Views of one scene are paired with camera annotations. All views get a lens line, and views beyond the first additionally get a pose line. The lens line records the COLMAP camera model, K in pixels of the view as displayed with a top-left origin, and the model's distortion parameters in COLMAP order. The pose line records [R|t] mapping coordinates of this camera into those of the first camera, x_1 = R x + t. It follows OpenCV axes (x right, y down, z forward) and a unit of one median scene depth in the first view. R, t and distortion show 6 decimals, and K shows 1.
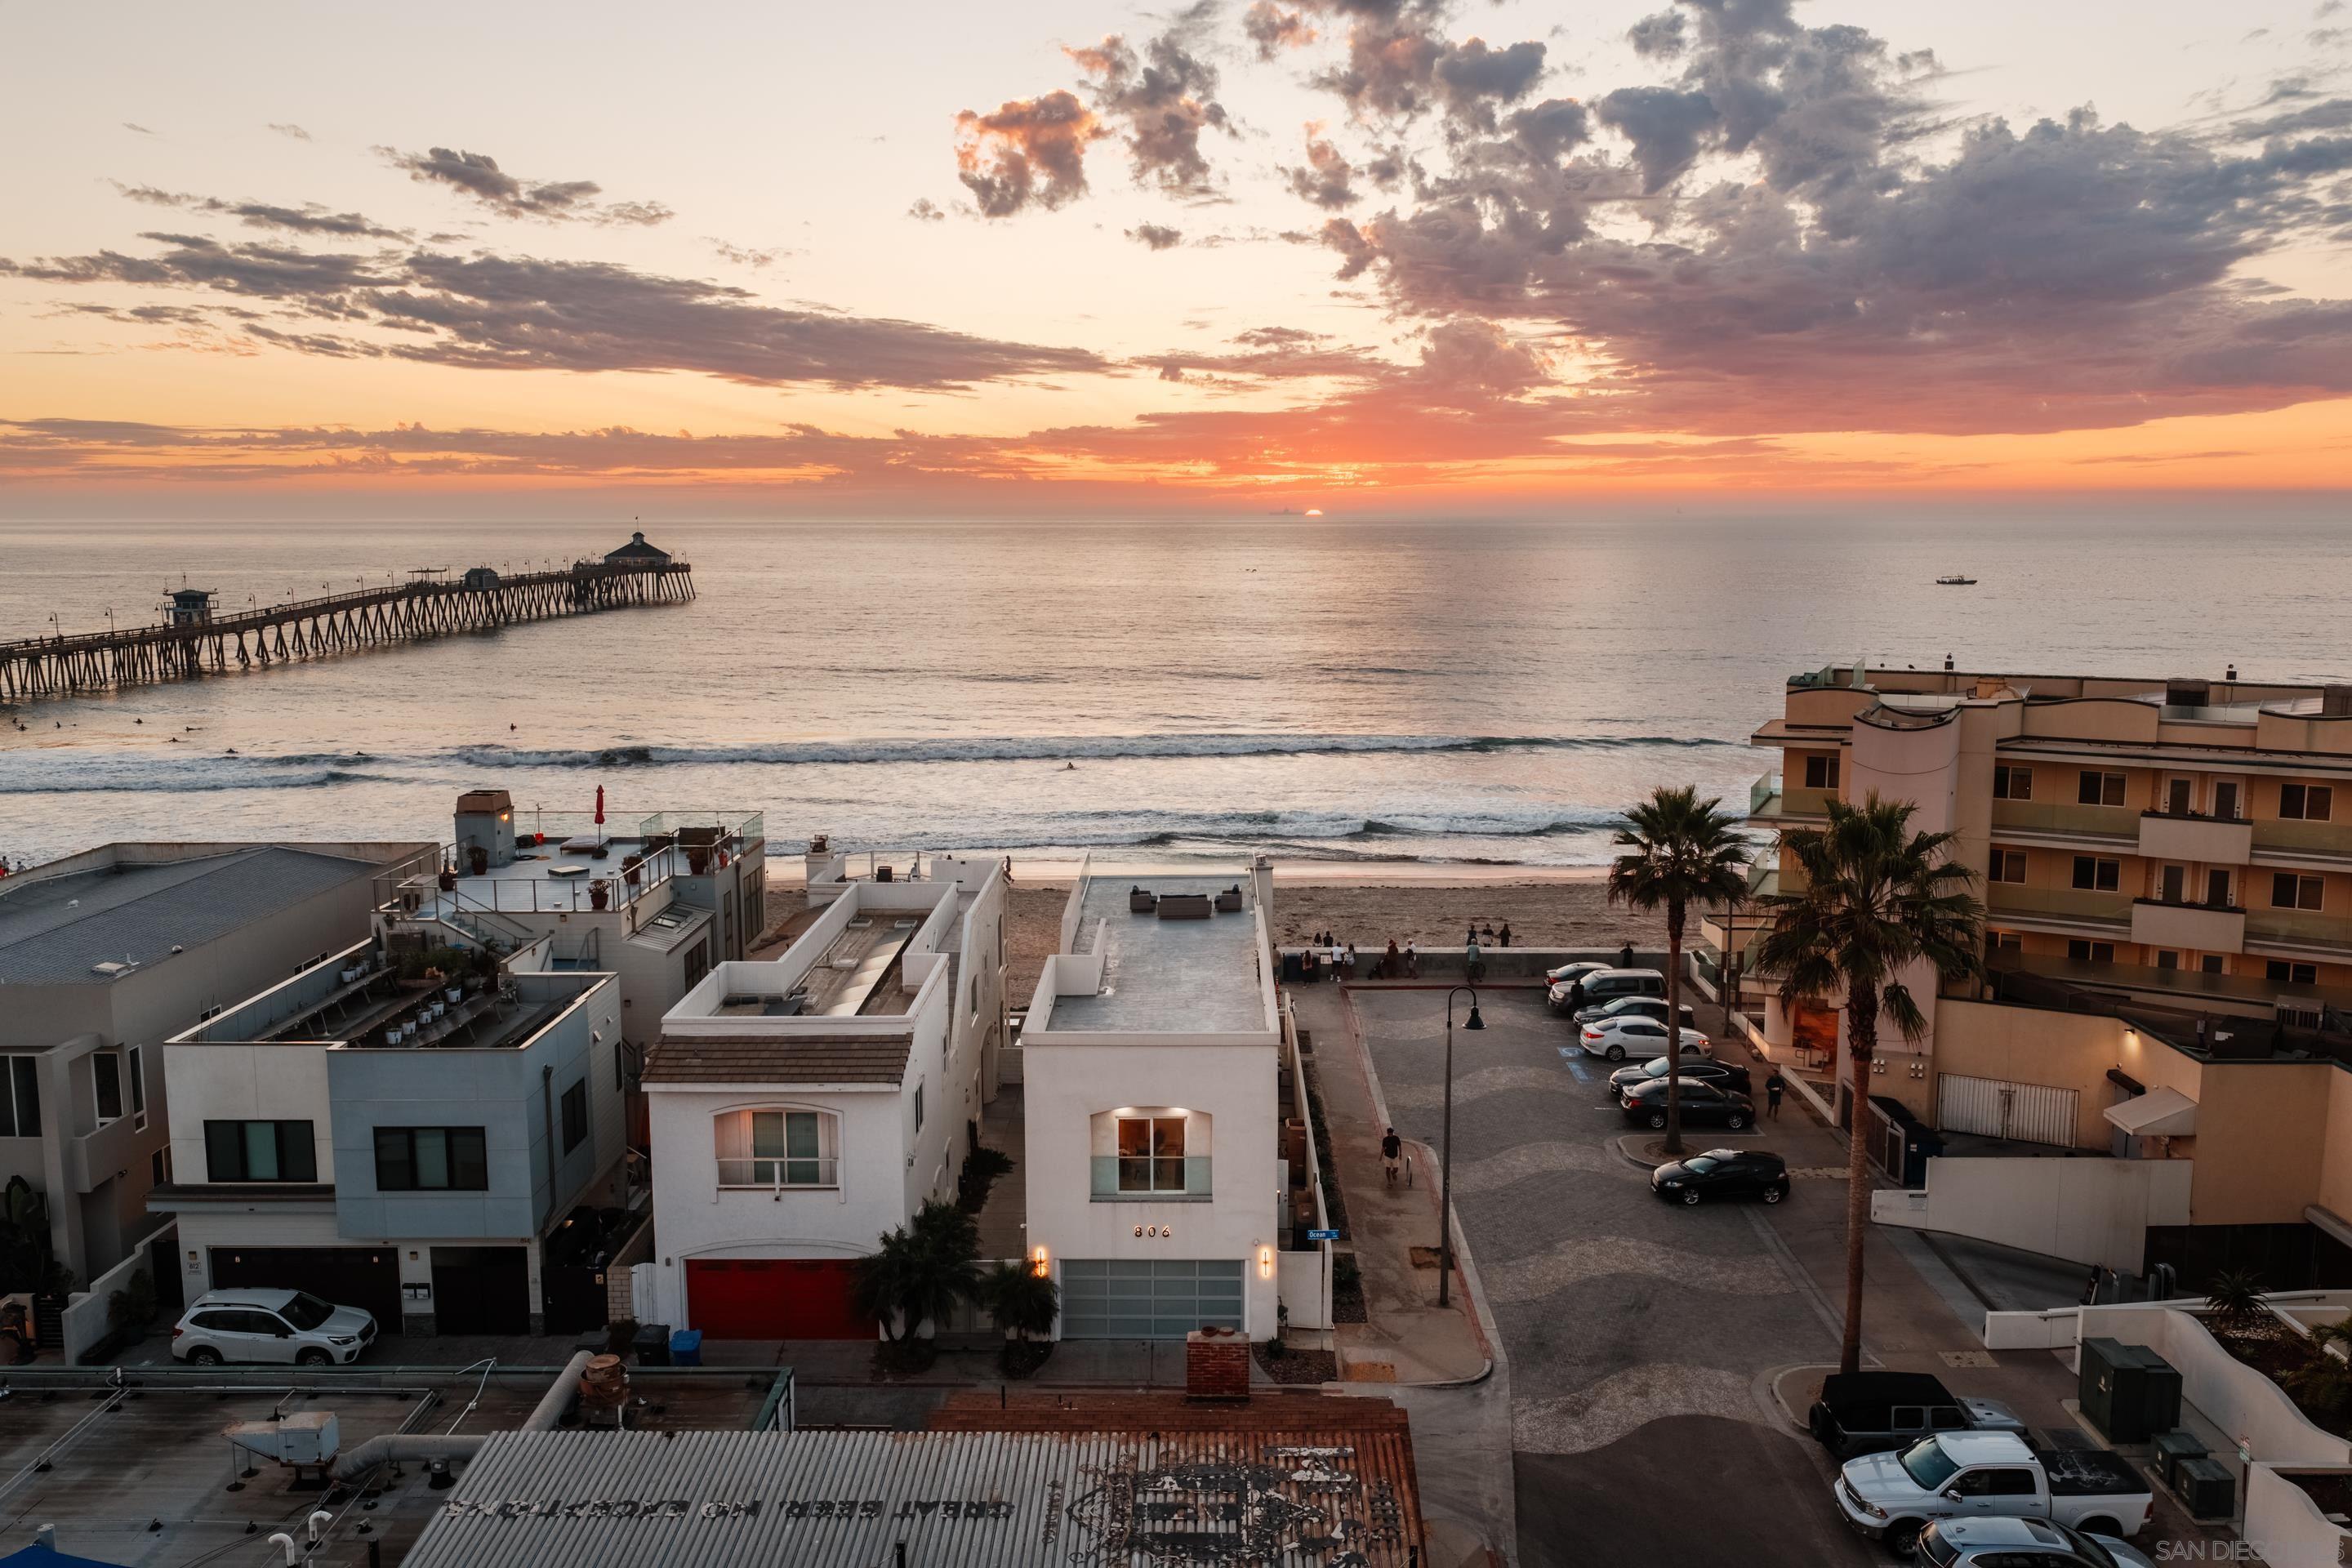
lens RADIAL K [[1933.3, 0, 1206.0], [0, 1933.3, 854.5], [0, 0, 1]] dist [0.000699, -0.001629]
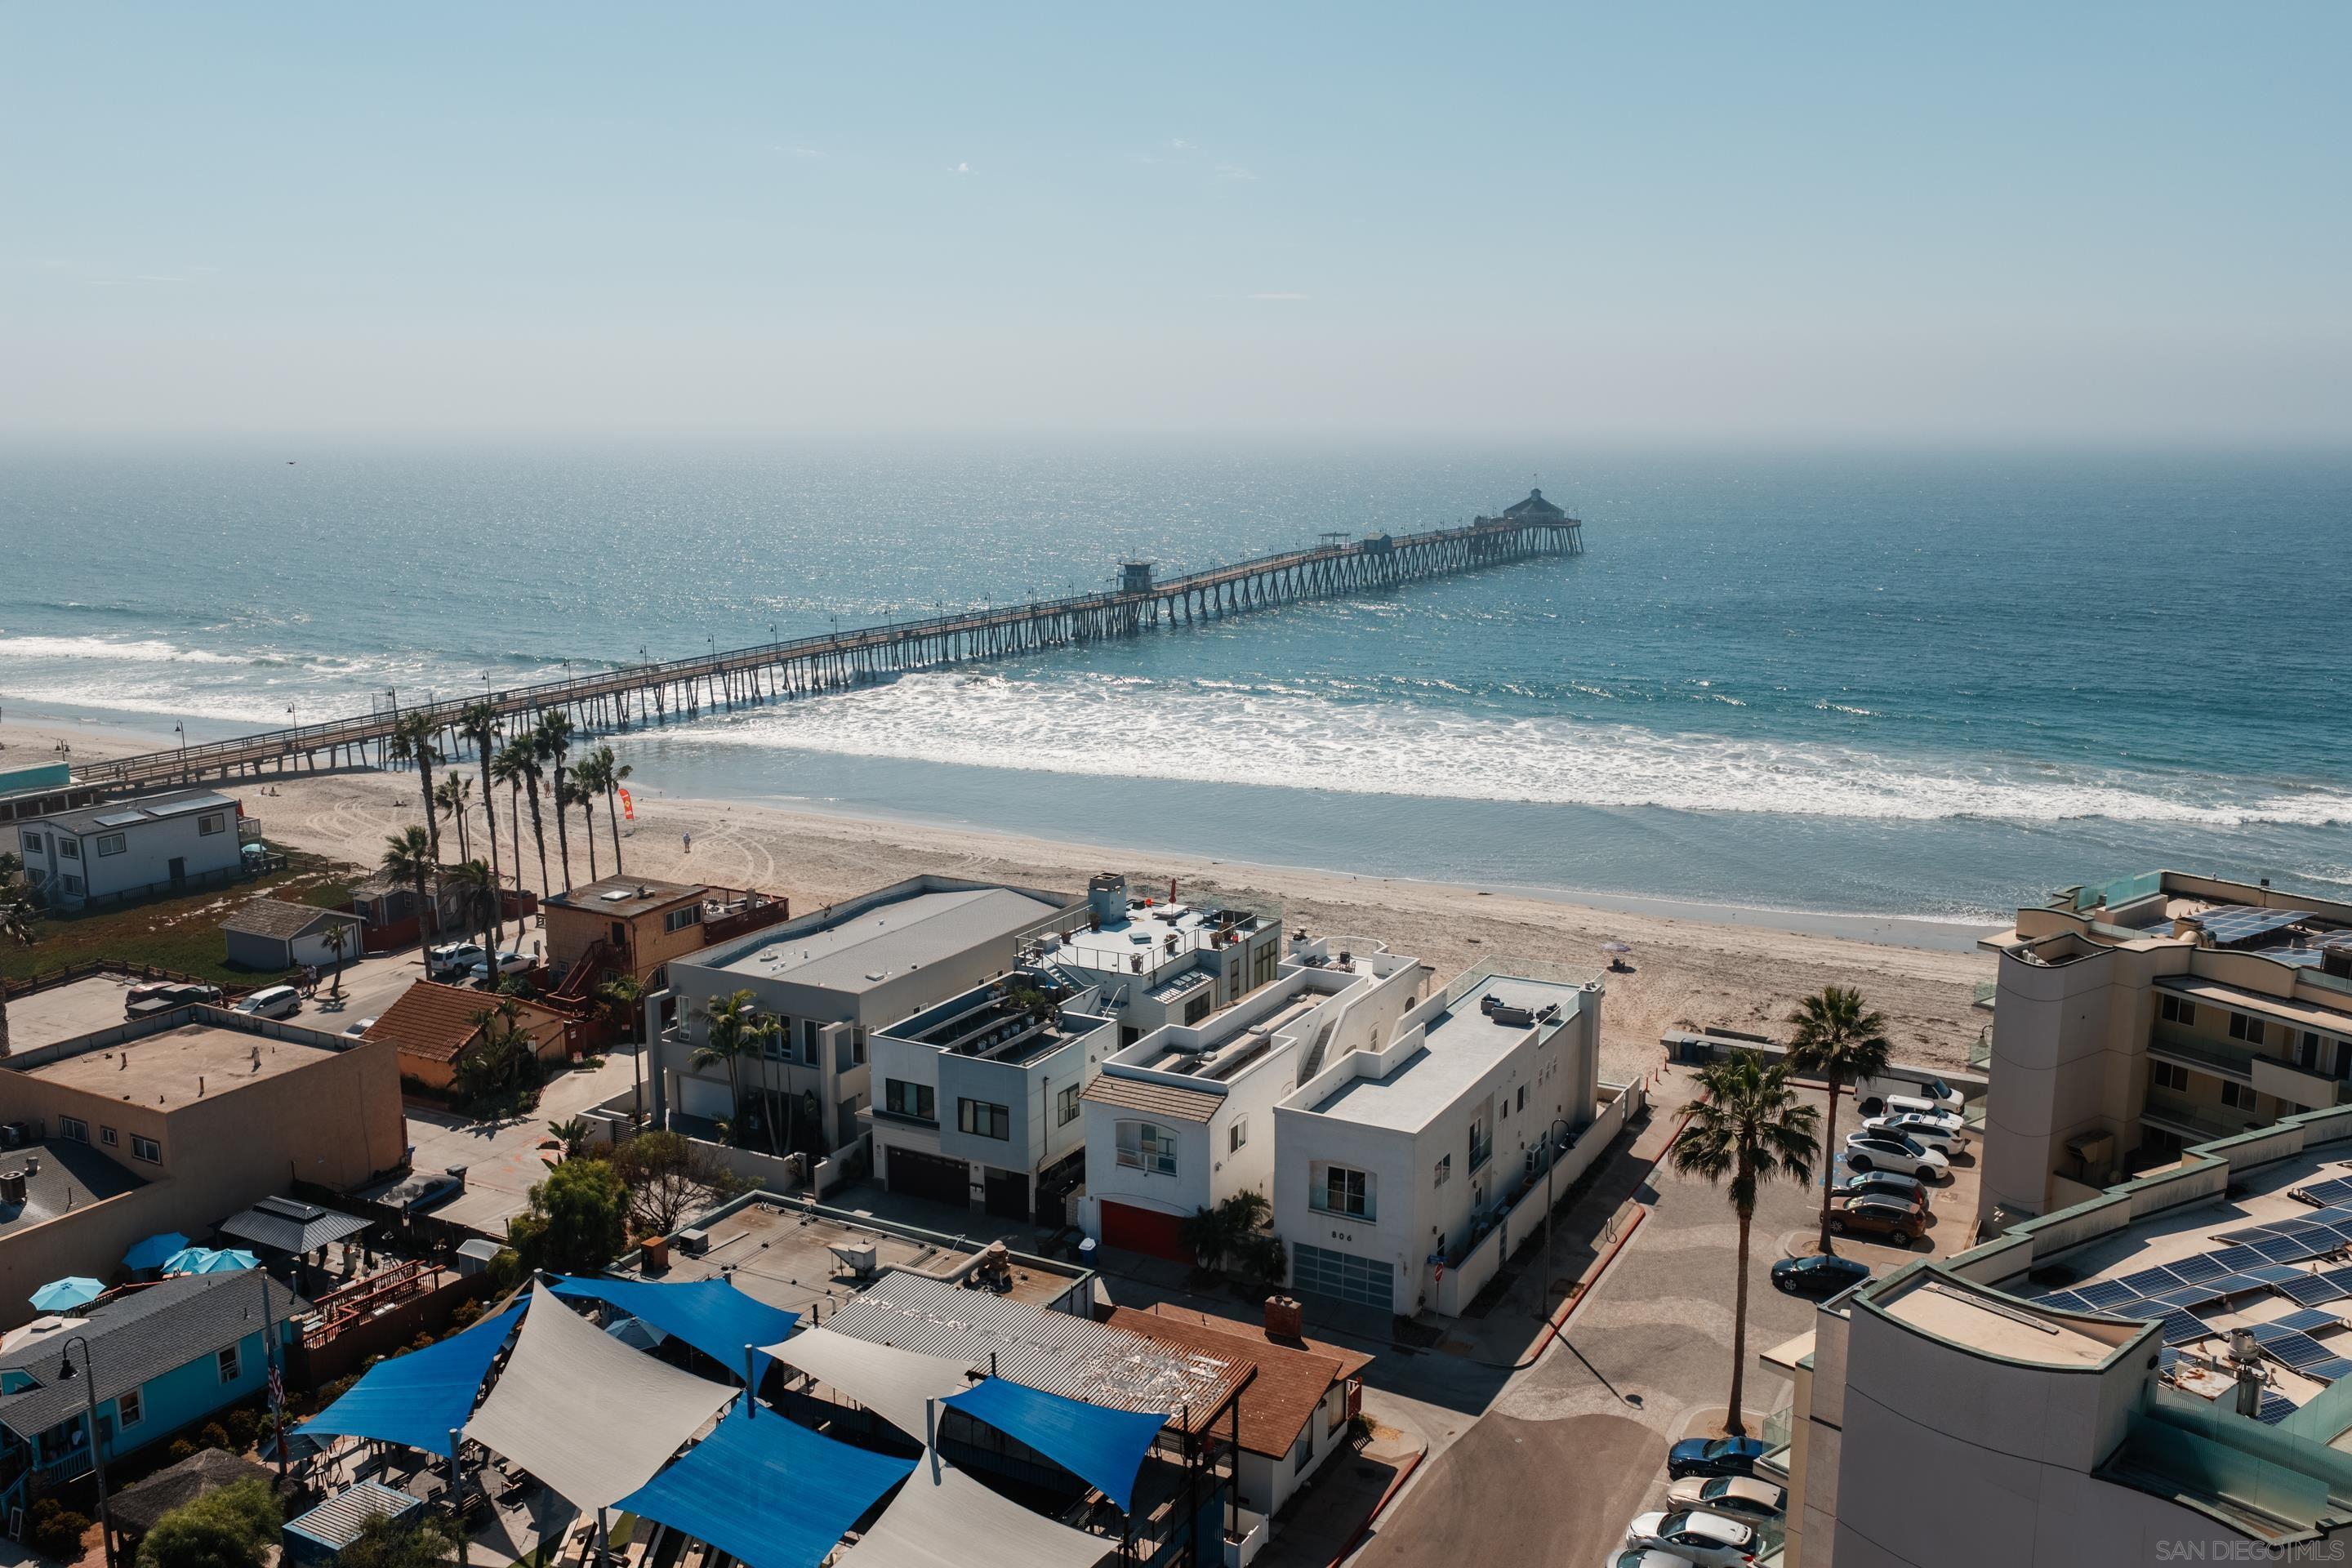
lens RADIAL K [[1936.2, 0, 1193.8], [0, 1936.2, 809.3], [0, 0, 1]] dist [0.009250, -0.006775]
pose [[0.881761, 0.095939, -0.461837, 0.374623], [-0.084662, 0.995387, 0.045135, -0.147534], [0.464037, -0.000698, 0.885816, -0.335471]]
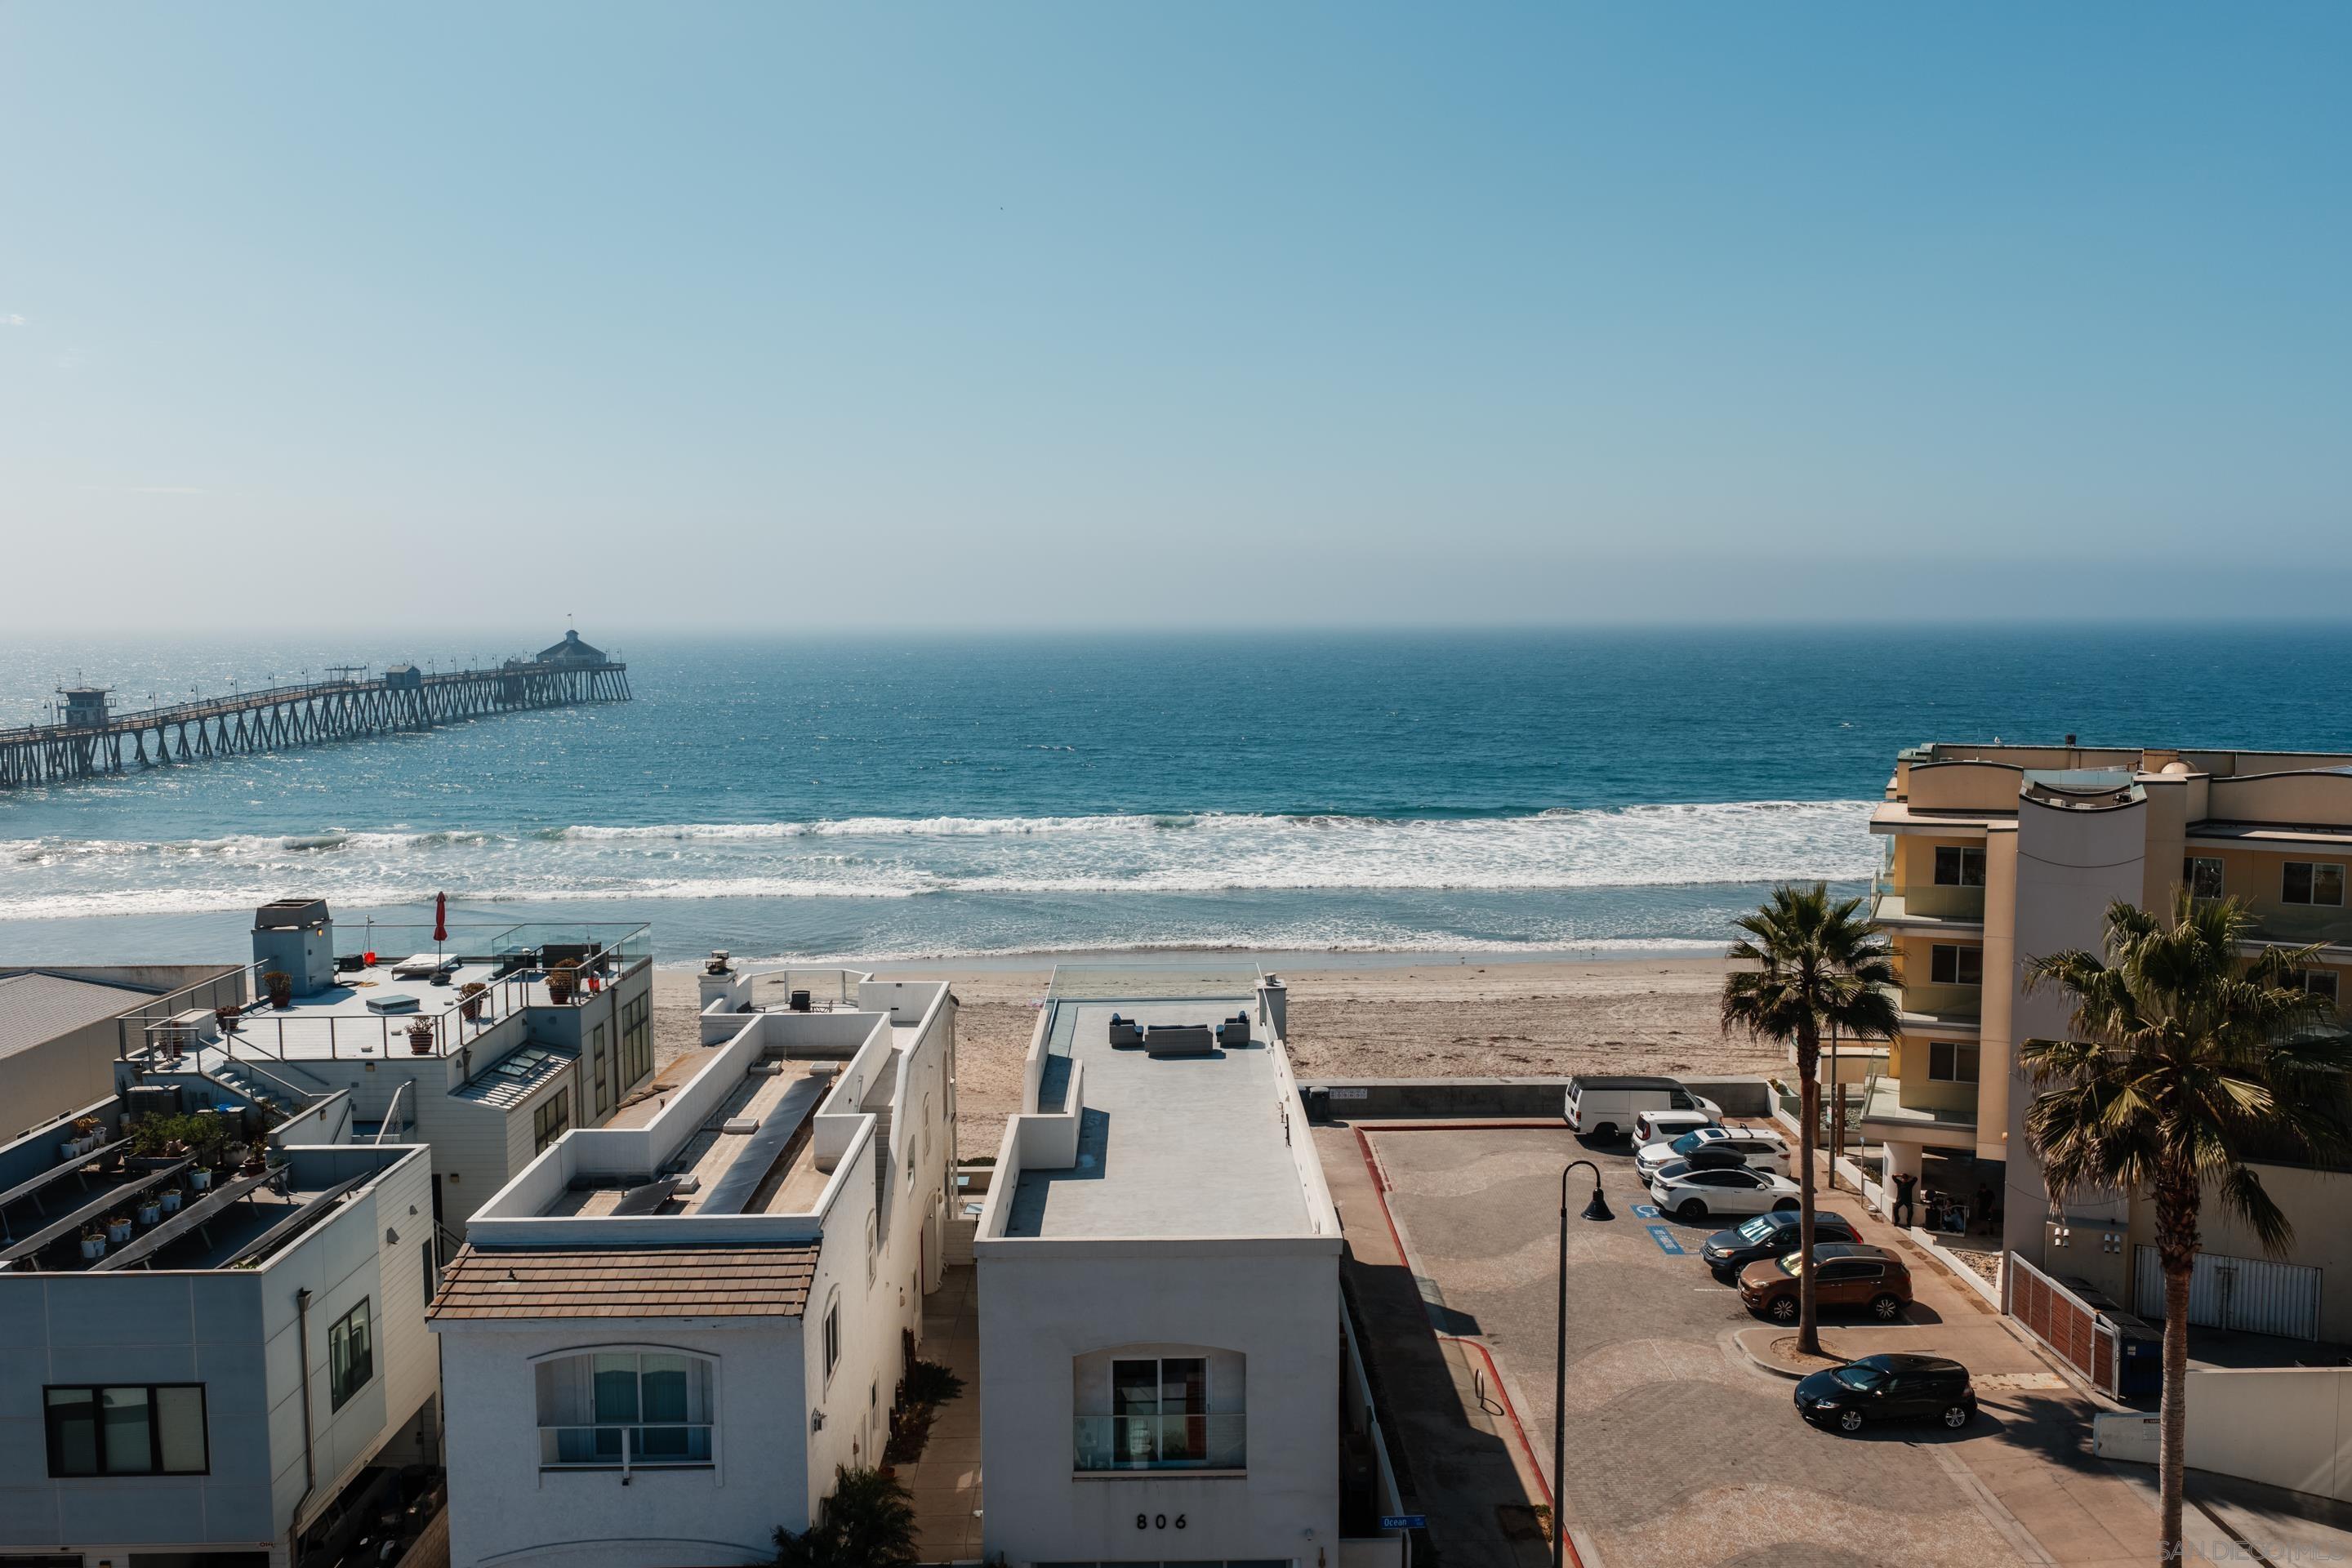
lens RADIAL K [[1936.2, 0, 1193.8], [0, 1936.2, 809.3], [0, 0, 1]] dist [0.009250, -0.006775]
pose [[0.999734, -0.005692, 0.022343, -0.019189], [0.007368, 0.997106, -0.075666, -0.006220], [-0.021847, 0.075810, 0.996883, 0.174570]]
